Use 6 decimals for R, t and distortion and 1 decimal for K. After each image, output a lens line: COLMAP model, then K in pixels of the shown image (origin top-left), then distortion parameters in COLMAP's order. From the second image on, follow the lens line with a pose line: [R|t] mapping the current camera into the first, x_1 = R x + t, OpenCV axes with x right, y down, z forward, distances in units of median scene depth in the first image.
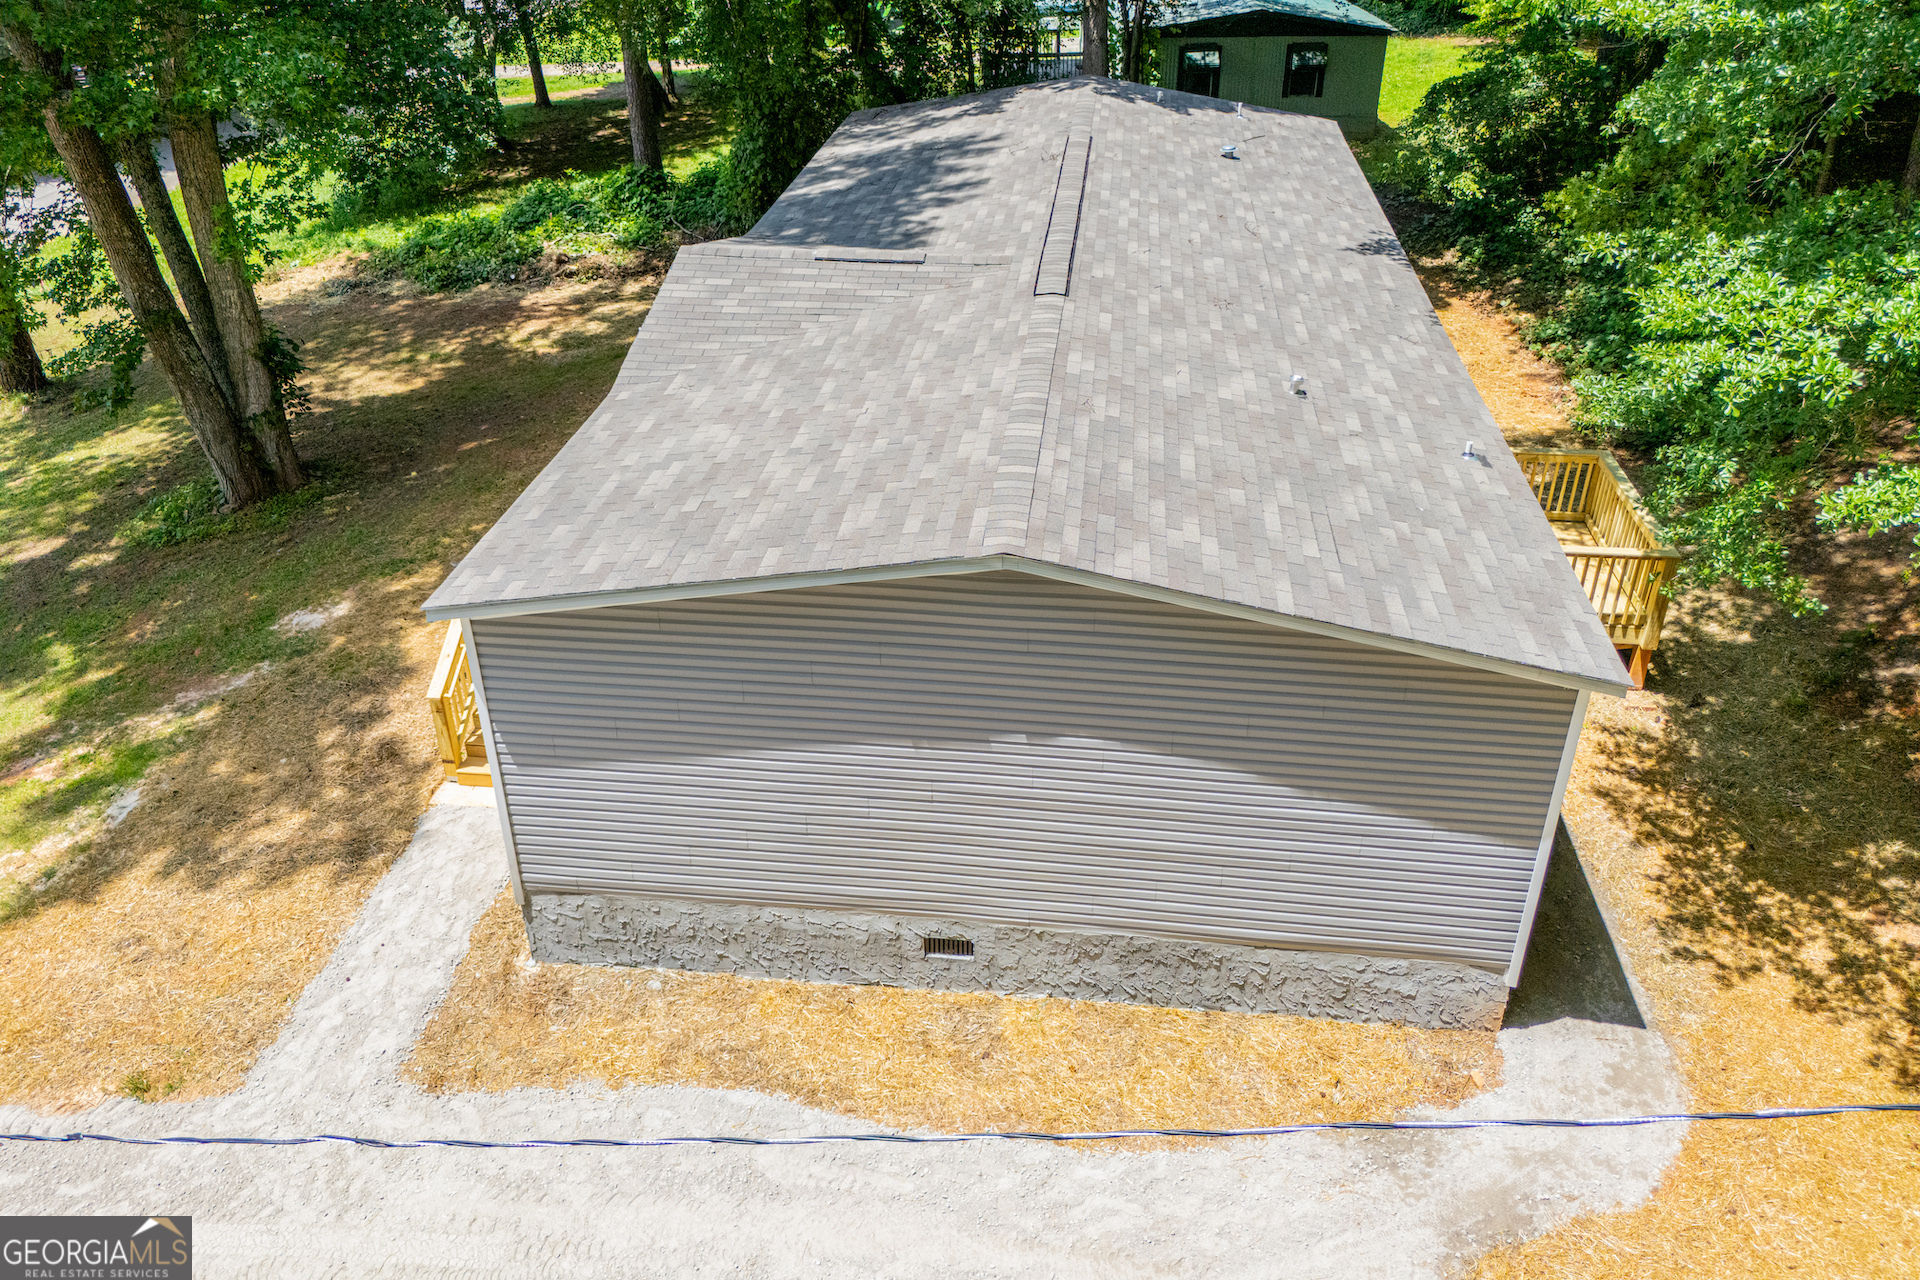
lens RADIAL K [[1411.2, 0, 962.9], [0, 1411.2, 550.4], [0, 0, 1]] dist [0.063586, -0.063292]
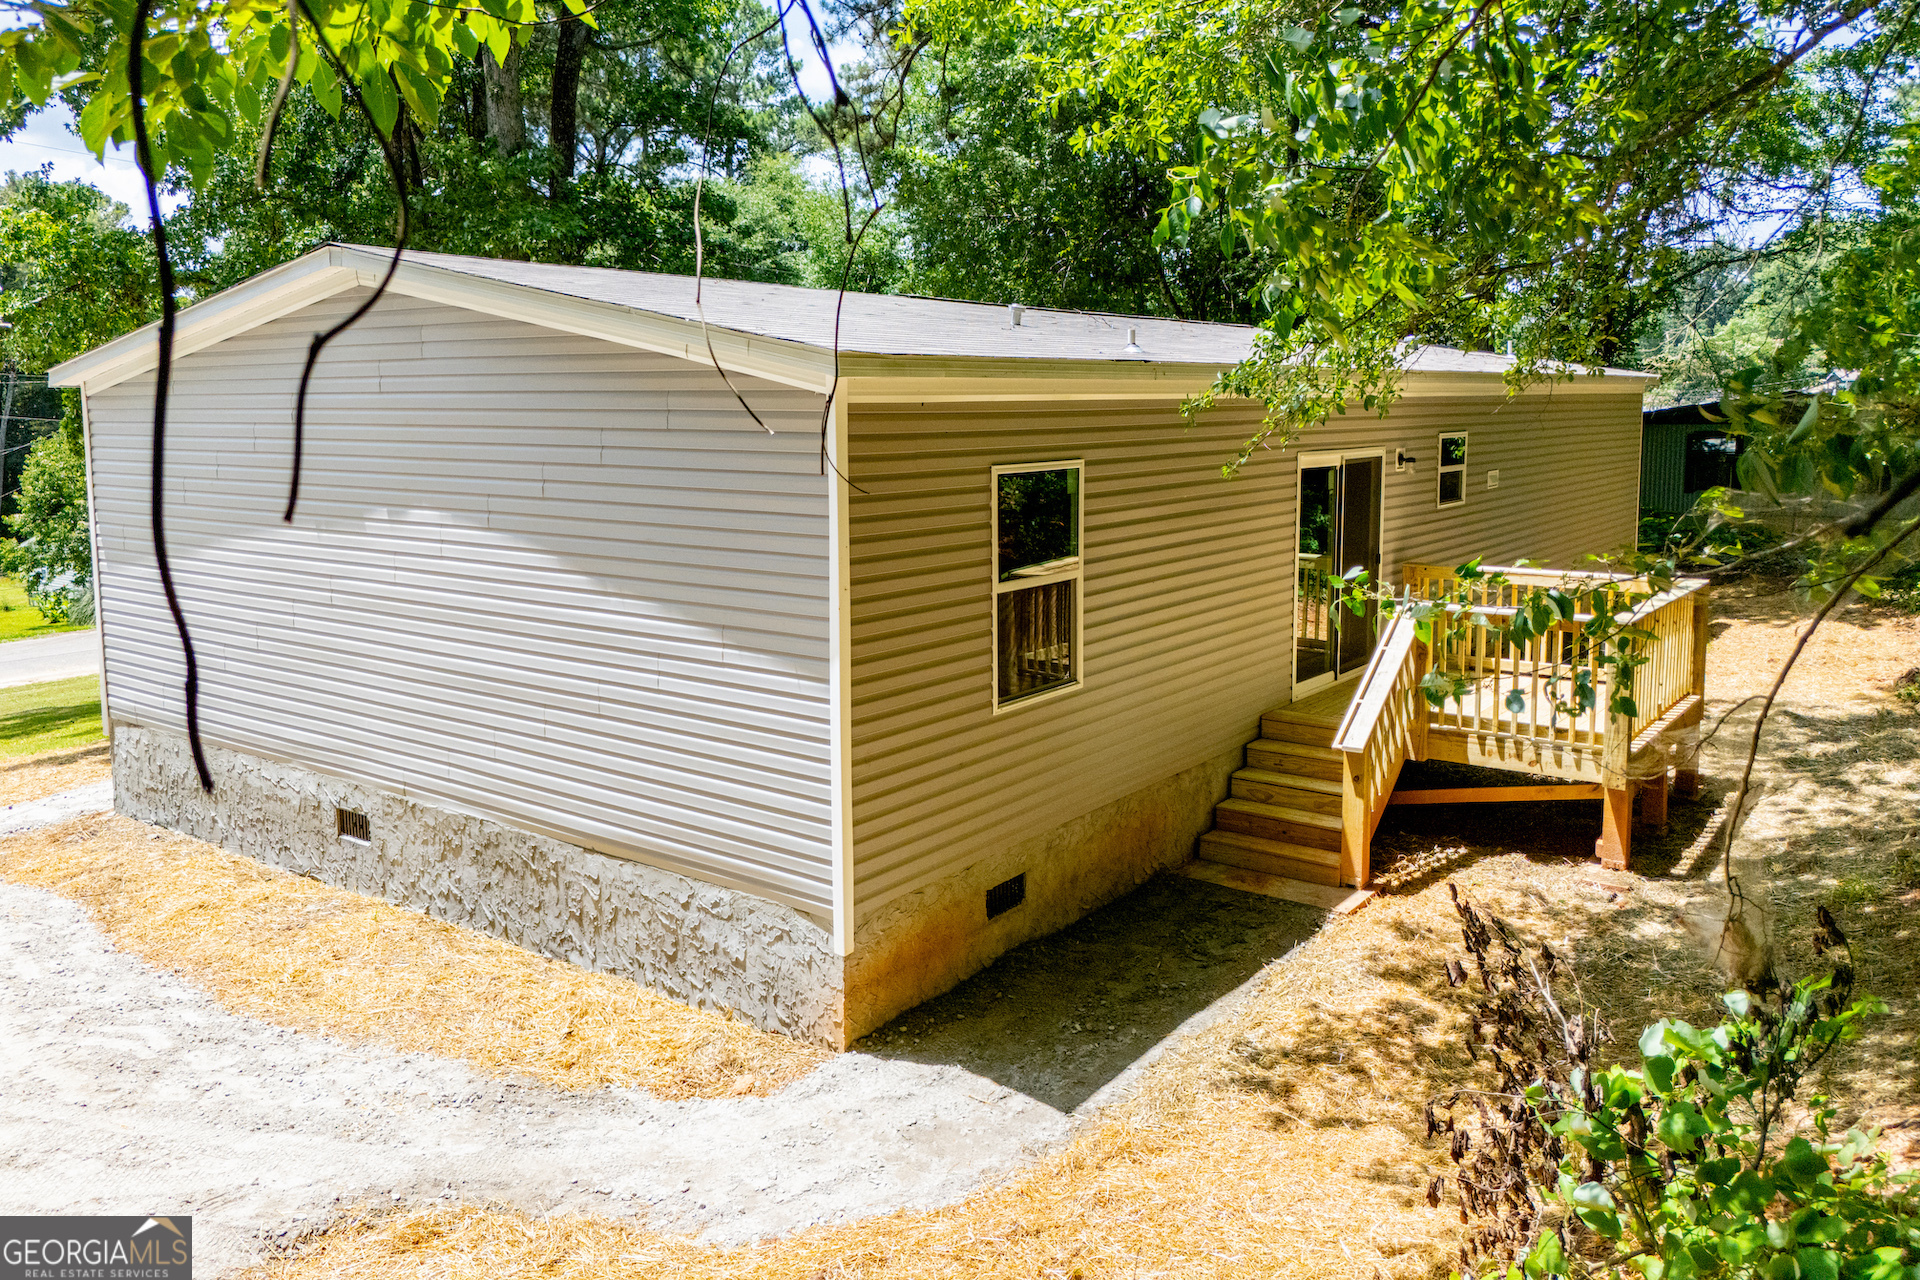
lens RADIAL K [[1411.2, 0, 962.9], [0, 1411.2, 550.4], [0, 0, 1]] dist [0.063586, -0.063292]
pose [[0.863598, 0.048882, -0.501805, 0.723973], [-0.239326, 0.915755, -0.322671, 0.323926], [0.443758, 0.398753, 0.802543, 0.433948]]
